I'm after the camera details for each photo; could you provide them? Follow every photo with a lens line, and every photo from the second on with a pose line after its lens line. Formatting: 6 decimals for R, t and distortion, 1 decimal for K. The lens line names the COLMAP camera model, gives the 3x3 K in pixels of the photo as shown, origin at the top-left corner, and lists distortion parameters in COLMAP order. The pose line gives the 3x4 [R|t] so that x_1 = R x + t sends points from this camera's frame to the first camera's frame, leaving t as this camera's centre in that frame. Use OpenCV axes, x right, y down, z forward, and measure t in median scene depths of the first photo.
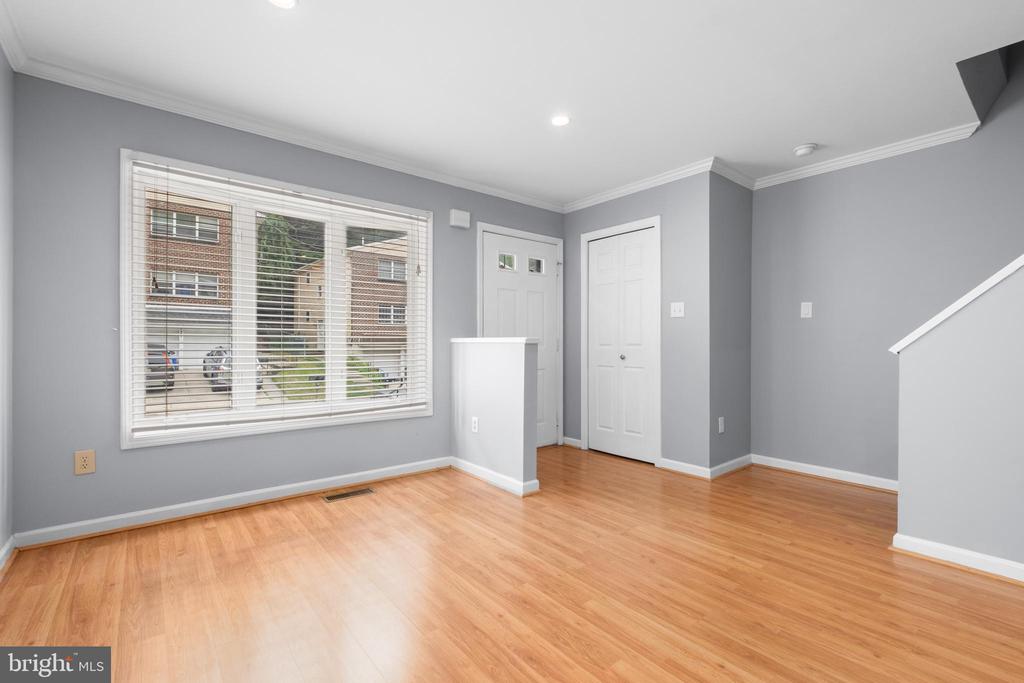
lens RADIAL K [[453.2, 0, 509.0], [0, 453.2, 344.2], [0, 0, 1]] dist [-0.000900, 0.000597]
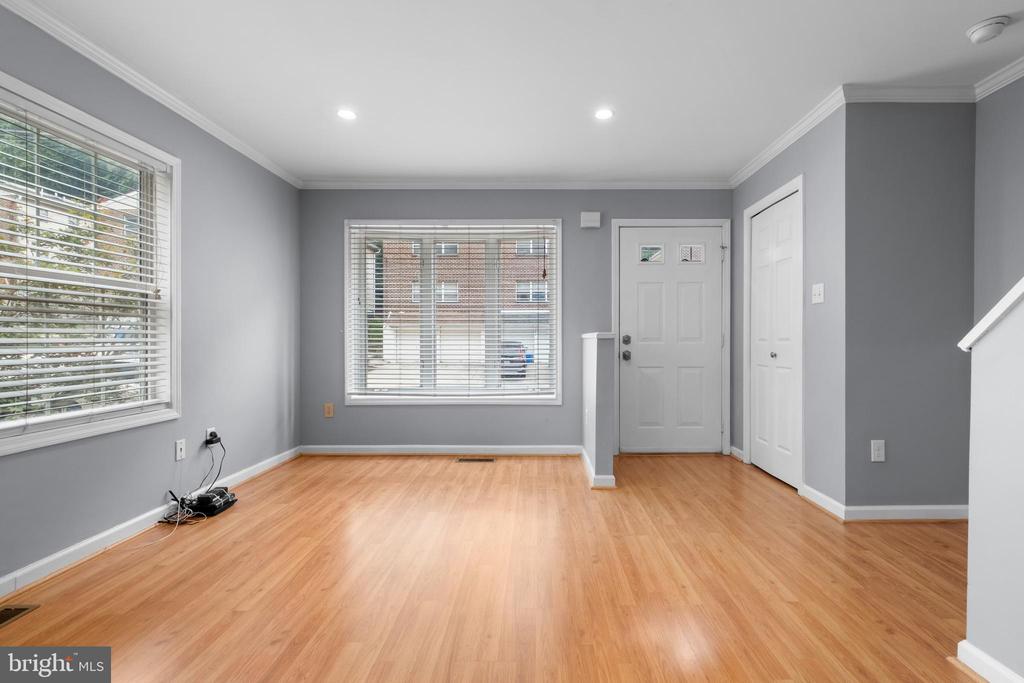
lens RADIAL K [[453.2, 0, 507.2], [0, 453.2, 341.6], [0, 0, 1]] dist [-0.000900, 0.000597]
pose [[0.778572, -0.001517, -0.627554, 0.451929], [0.002627, 0.999996, 0.000842, 0.003296], [0.627550, -0.002304, 0.778573, 0.073290]]
